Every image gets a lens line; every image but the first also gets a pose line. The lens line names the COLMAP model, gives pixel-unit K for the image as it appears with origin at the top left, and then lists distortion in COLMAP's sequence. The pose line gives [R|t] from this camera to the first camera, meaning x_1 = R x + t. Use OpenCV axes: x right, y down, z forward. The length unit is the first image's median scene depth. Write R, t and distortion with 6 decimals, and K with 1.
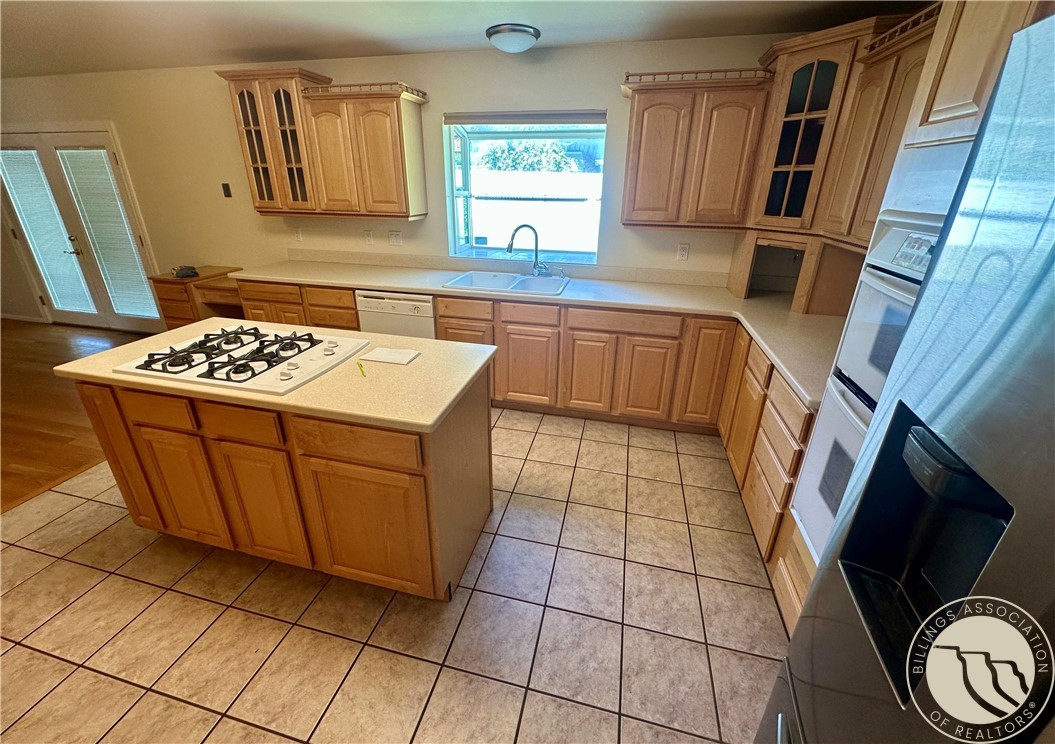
lens RADIAL K [[437.7, 0, 524.2], [0, 437.7, 350.4], [0, 0, 1]] dist [-0.000730, -0.000089]
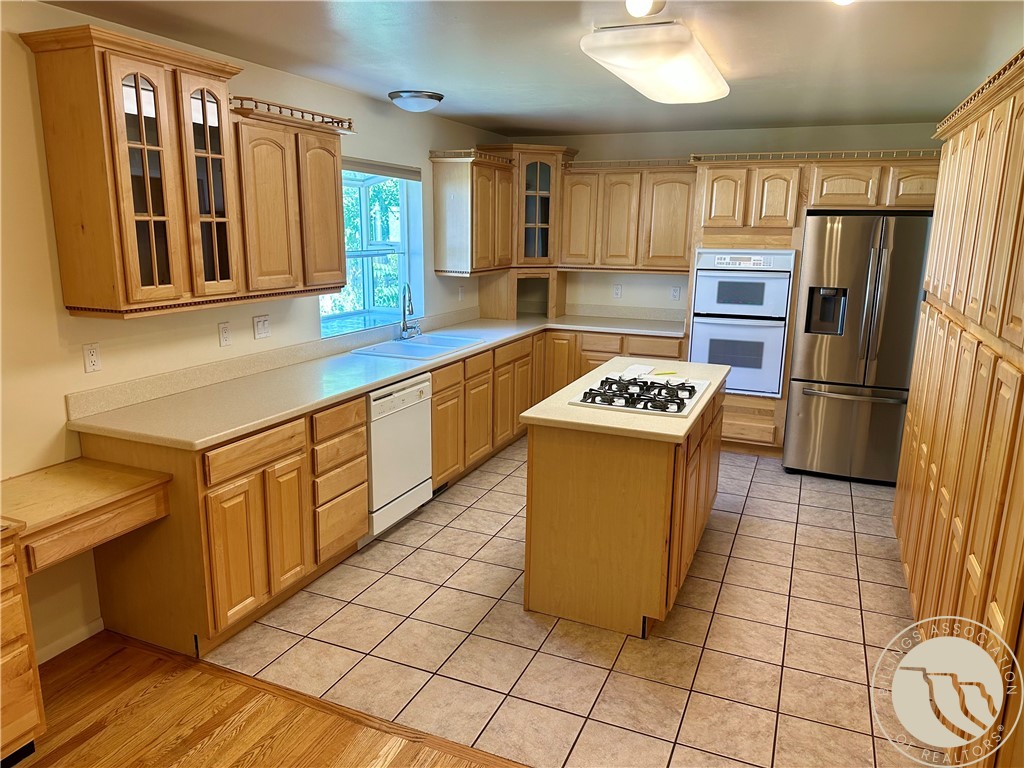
lens RADIAL K [[717.9, 0, 512.0], [0, 717.9, 384.0], [0, 0, 1]] dist [0.001496, -0.000086]
pose [[0.166343, -0.225784, 0.959871, -1.679197], [0.341238, 0.926467, 0.158791, -0.297989], [-0.925141, 0.301131, 0.231158, 0.606266]]
